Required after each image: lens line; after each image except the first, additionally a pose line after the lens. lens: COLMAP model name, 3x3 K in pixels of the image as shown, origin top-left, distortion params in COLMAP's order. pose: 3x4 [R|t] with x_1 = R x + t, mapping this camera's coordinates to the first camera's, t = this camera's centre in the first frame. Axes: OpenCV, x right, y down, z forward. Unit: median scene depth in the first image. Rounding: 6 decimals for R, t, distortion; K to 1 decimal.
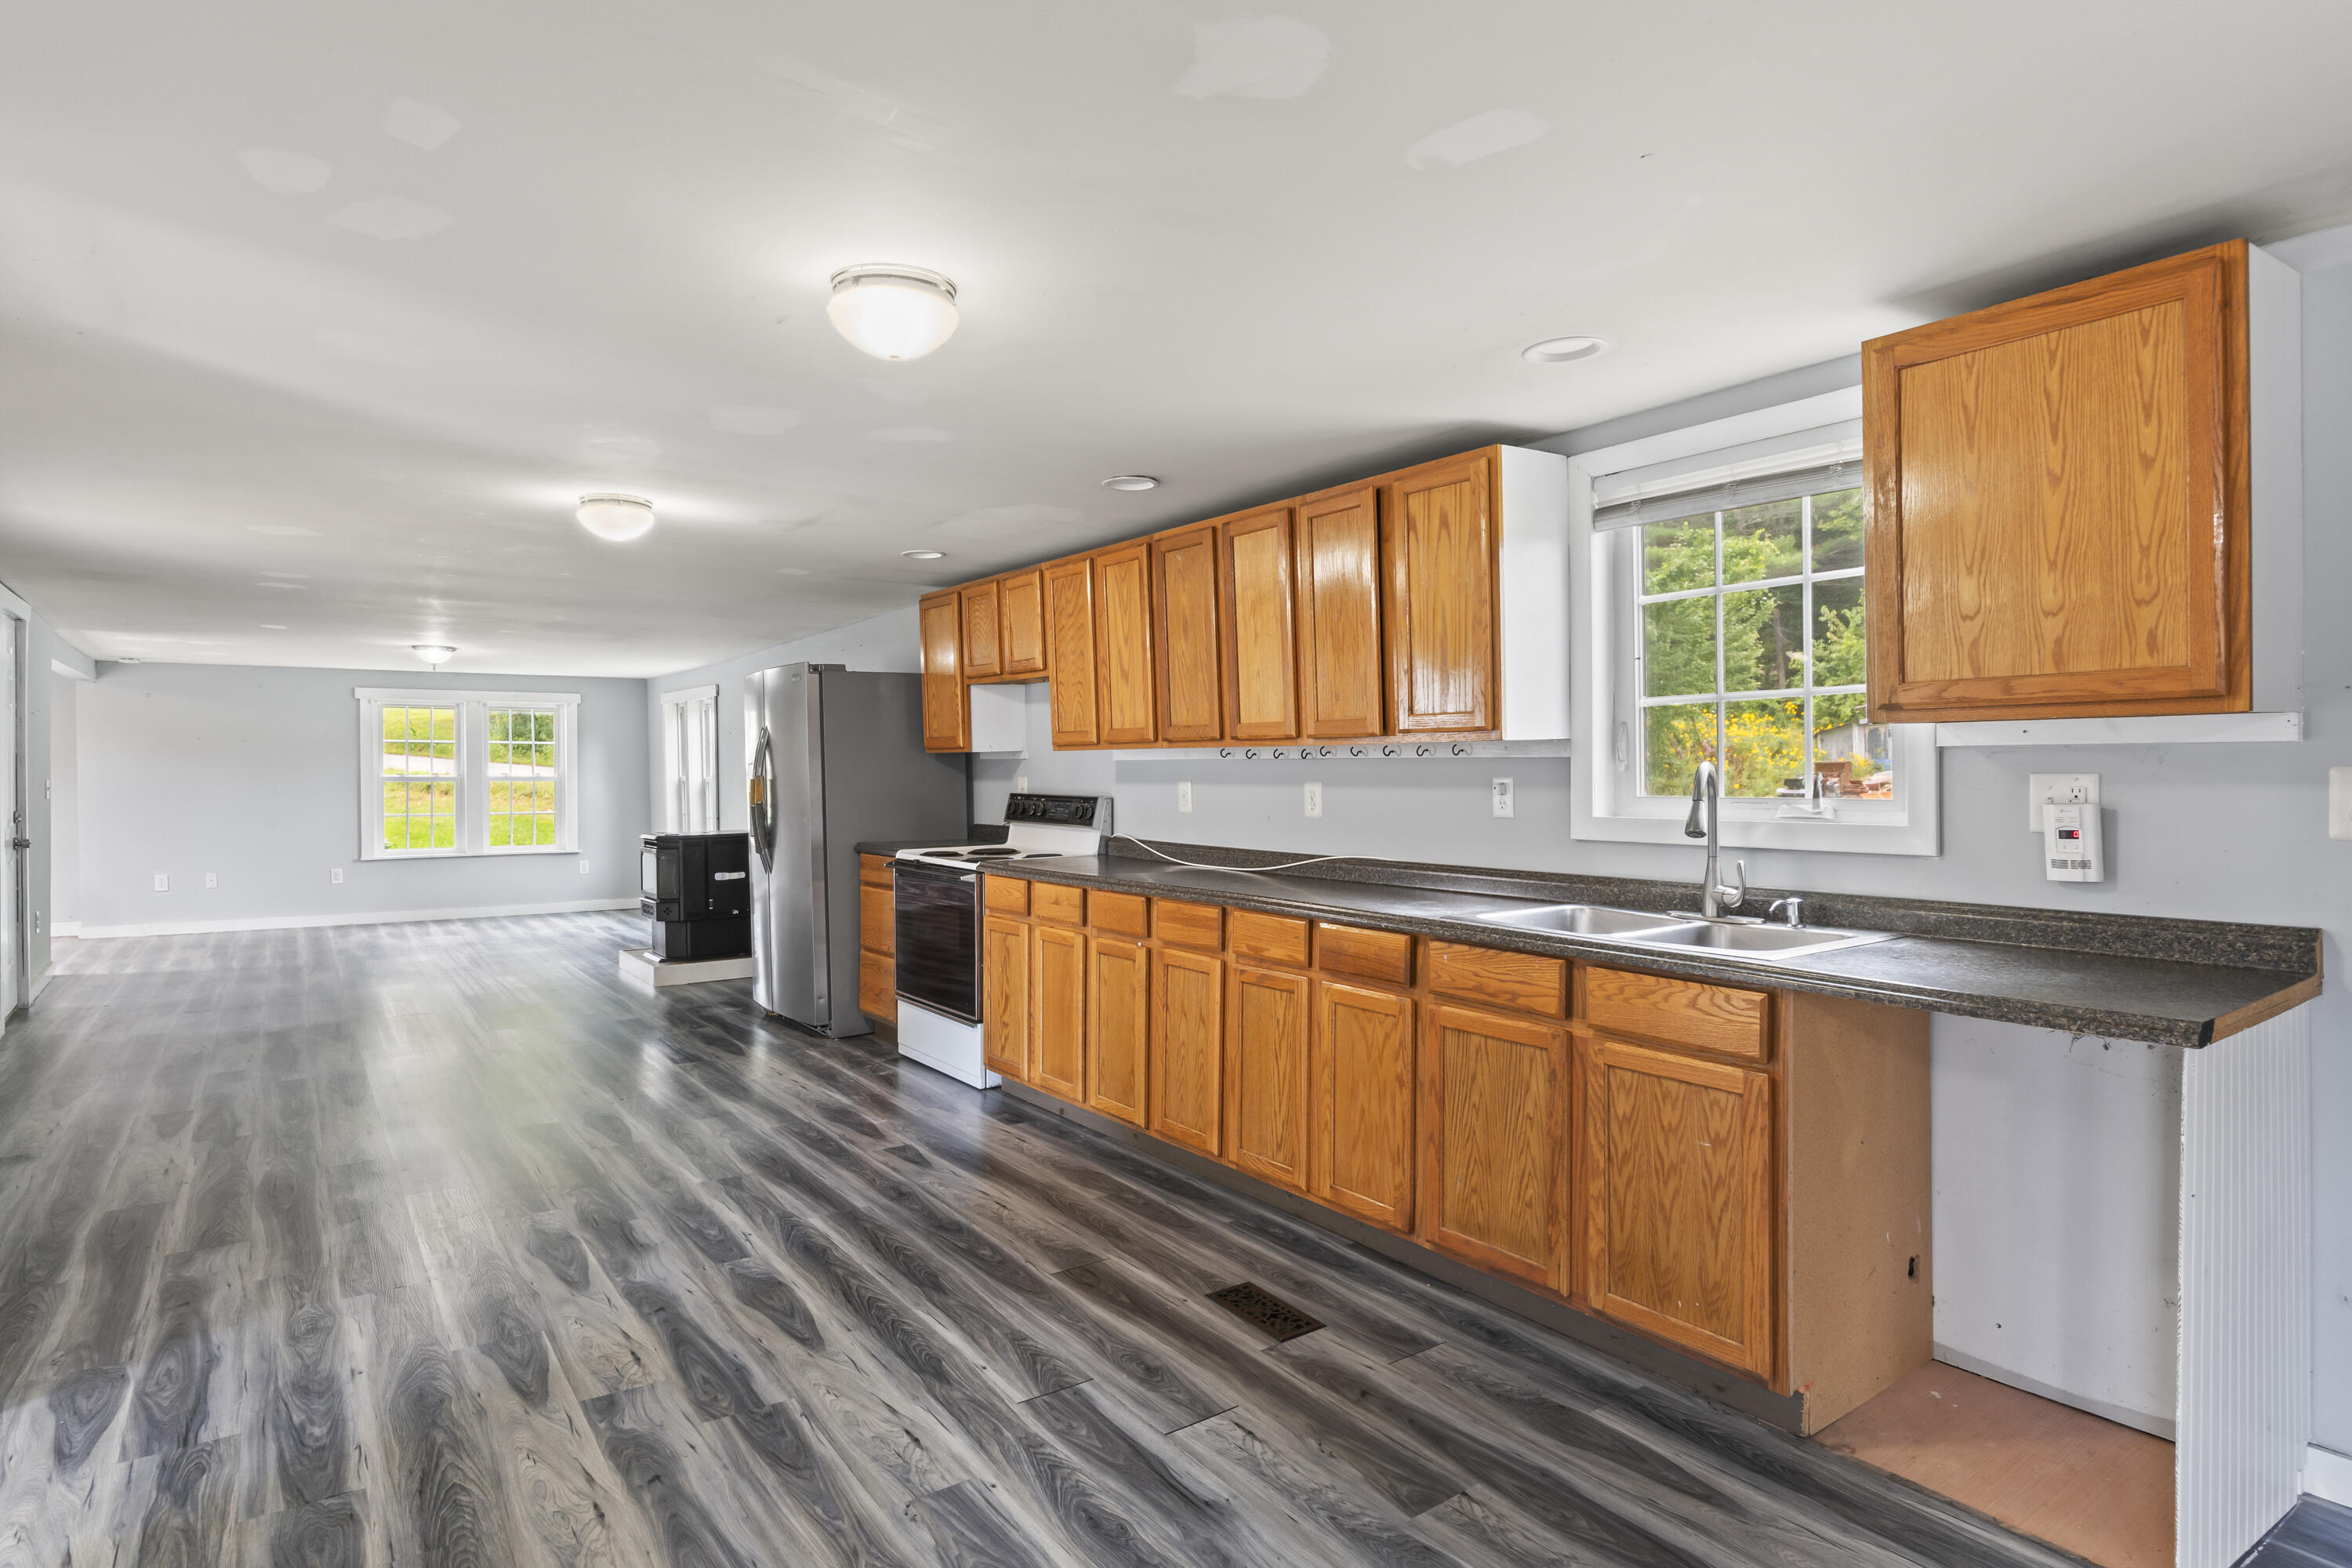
lens RADIAL K [[1270.6, 0, 1166.1], [0, 1270.6, 791.4], [0, 0, 1]] dist [-0.000471, -0.000469]
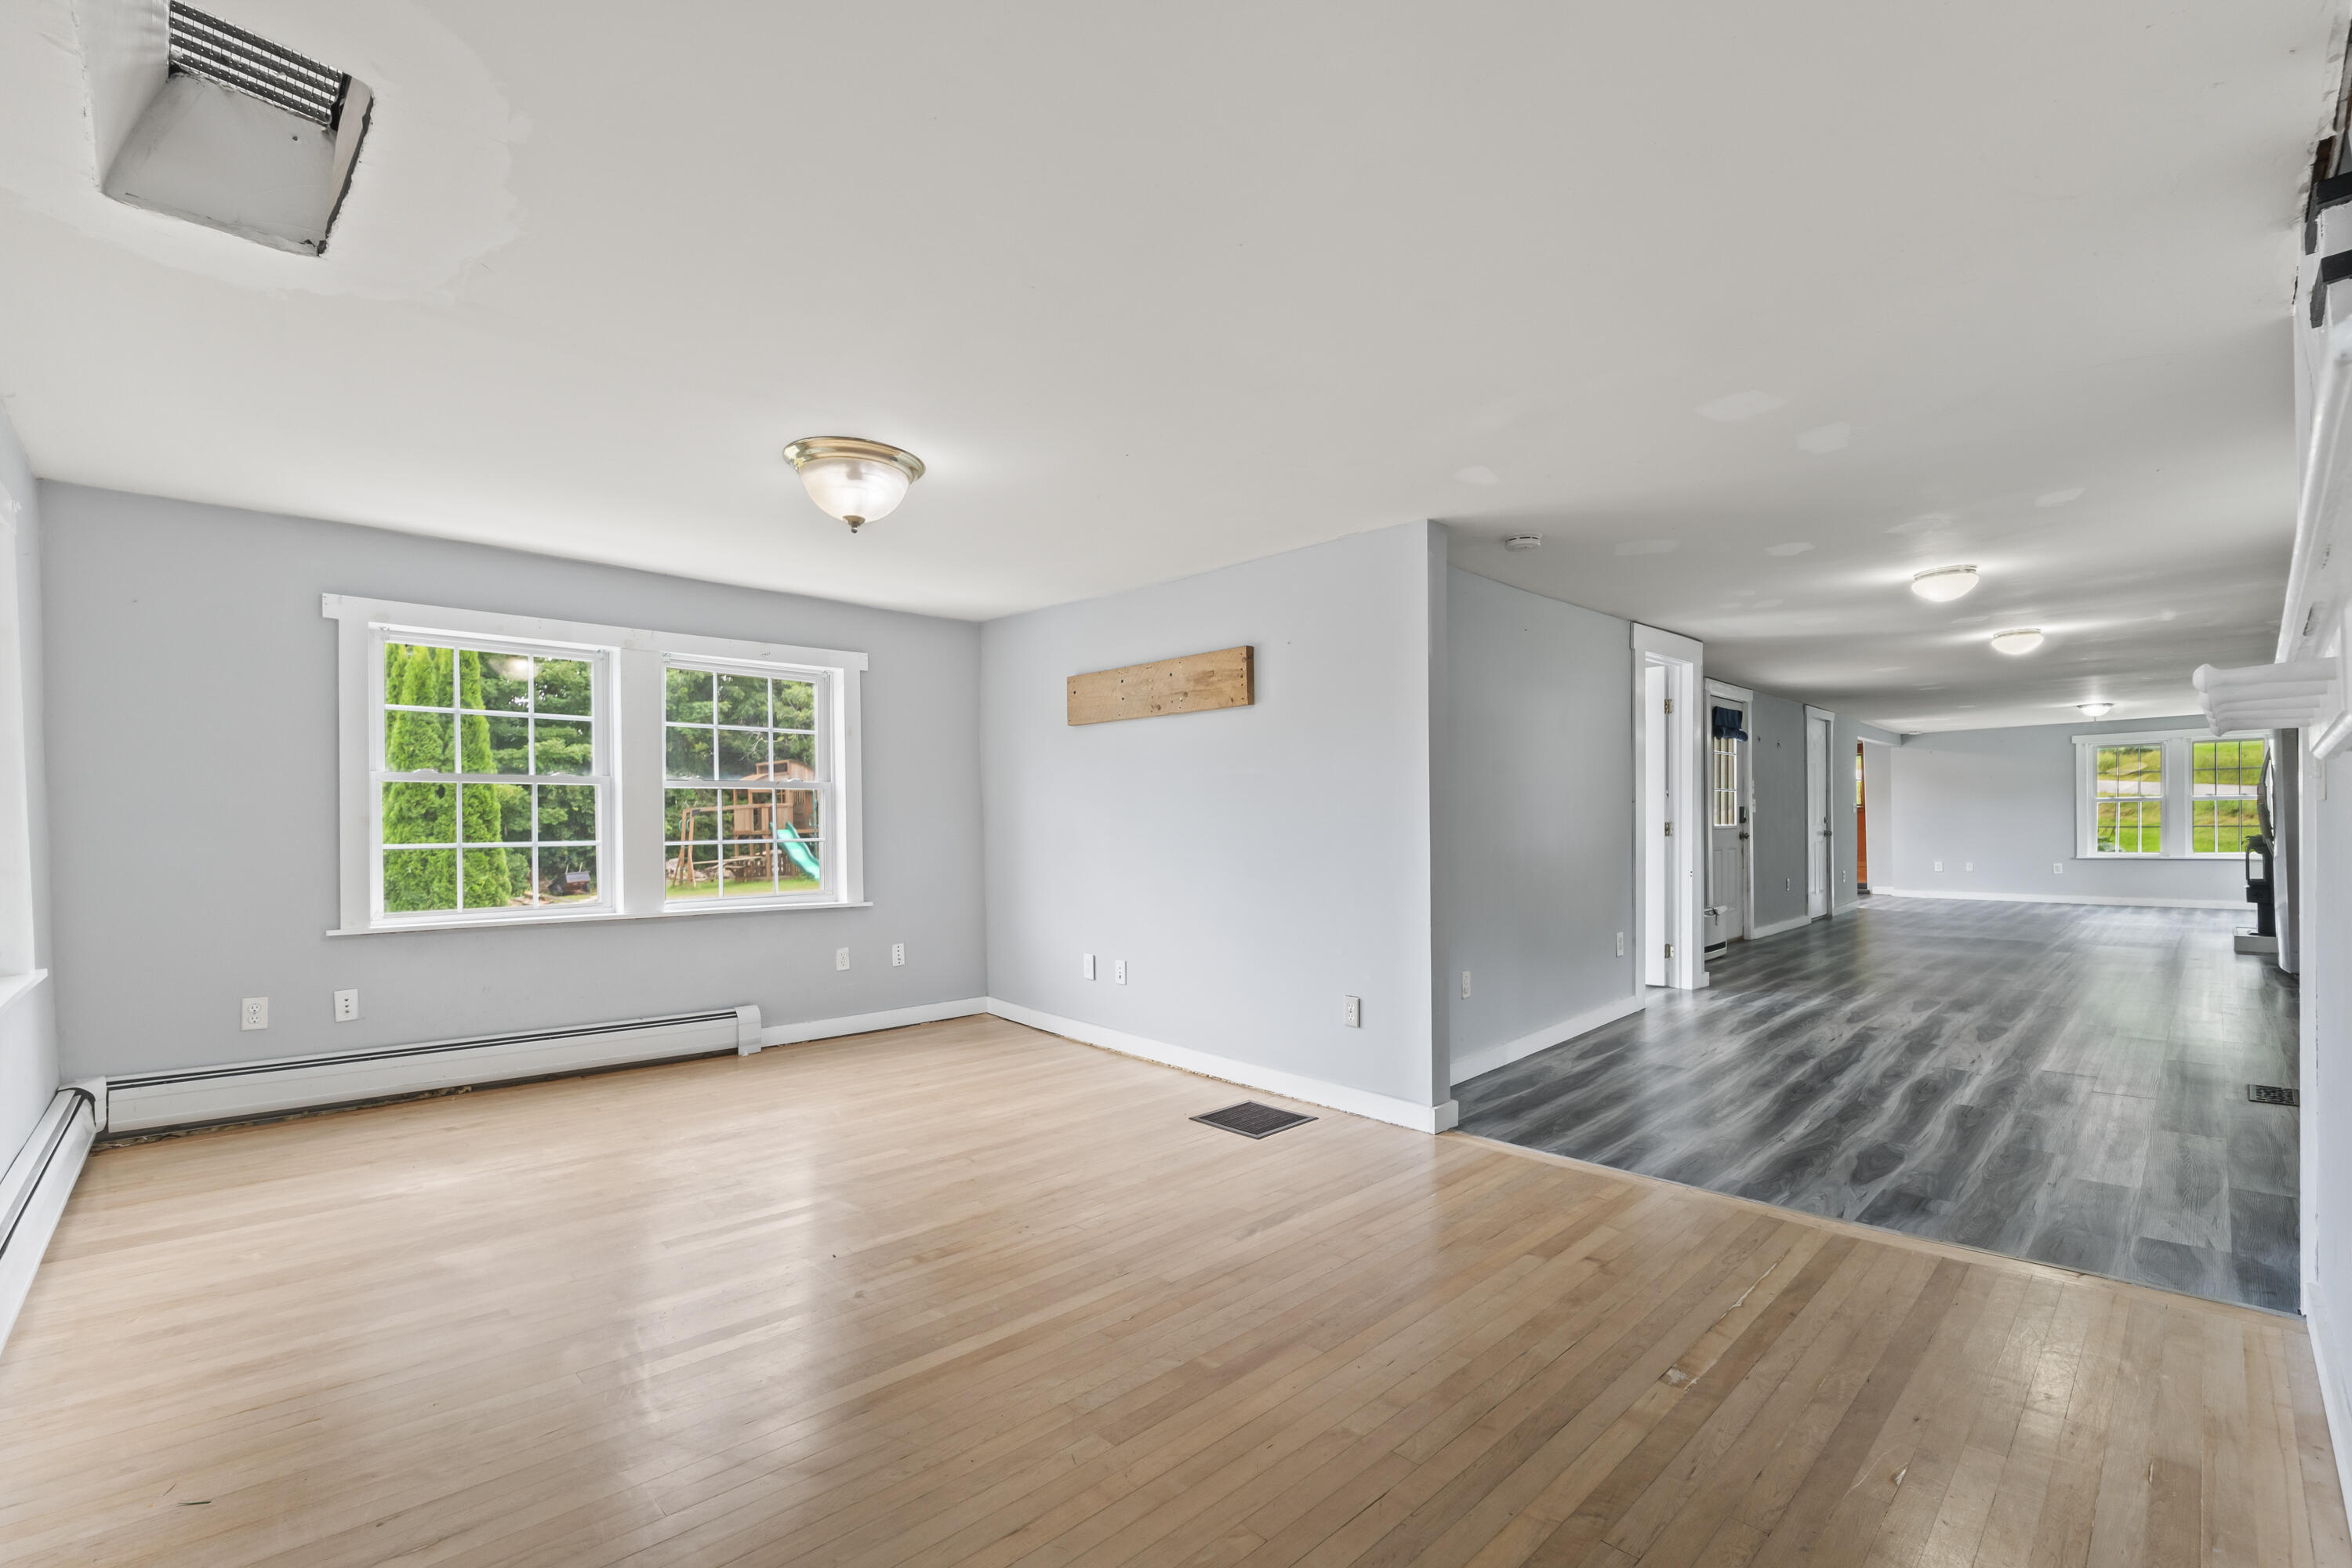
lens RADIAL K [[1003.0, 0, 1180.9], [0, 1003.0, 825.4], [0, 0, 1]] dist [0.000126, -0.000018]
pose [[0.159000, 0.000827, -0.987278, 1.136068], [-0.001664, 0.999998, 0.000569, 0.067616], [0.987277, 0.001552, 0.159001, -0.586558]]
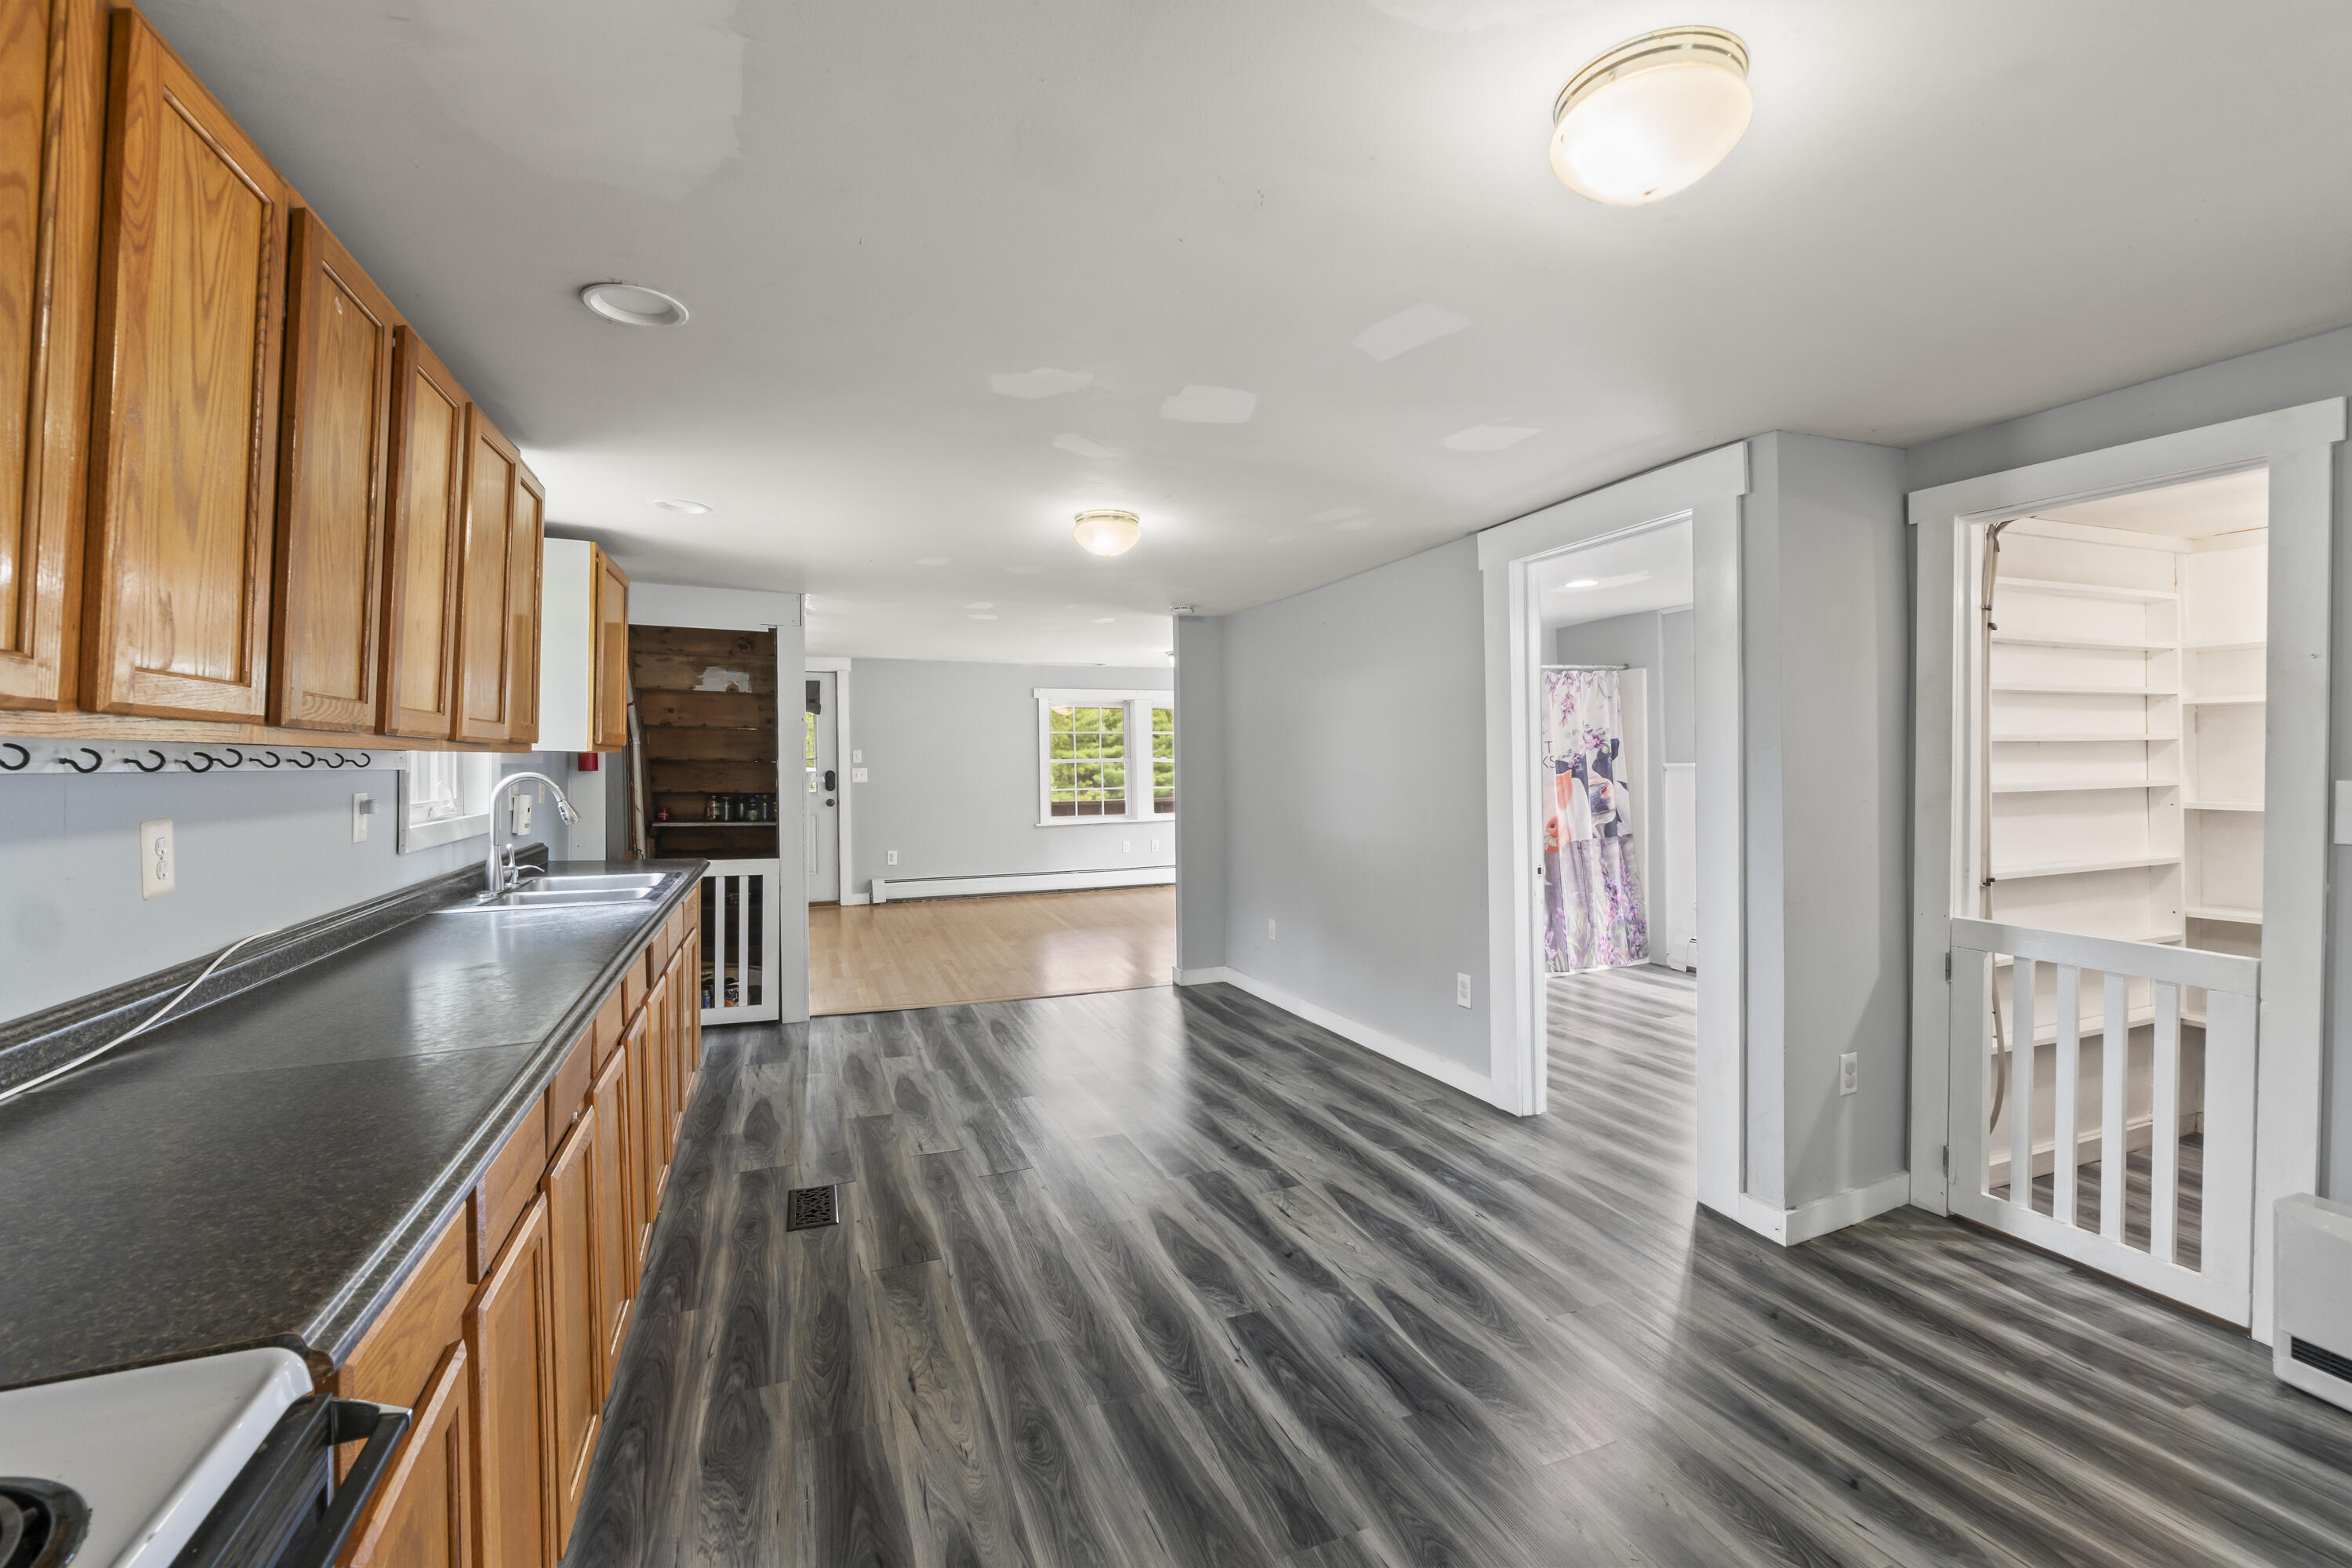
lens RADIAL K [[982.7, 0, 1179.9], [0, 982.7, 761.5], [0, 0, 1]] dist [-0.000047, 0.000010]
pose [[-0.972198, 0.007962, 0.234023, -0.520234], [0.012378, 0.999772, 0.017407, -0.047778], [-0.233831, 0.019820, -0.972075, 1.893314]]
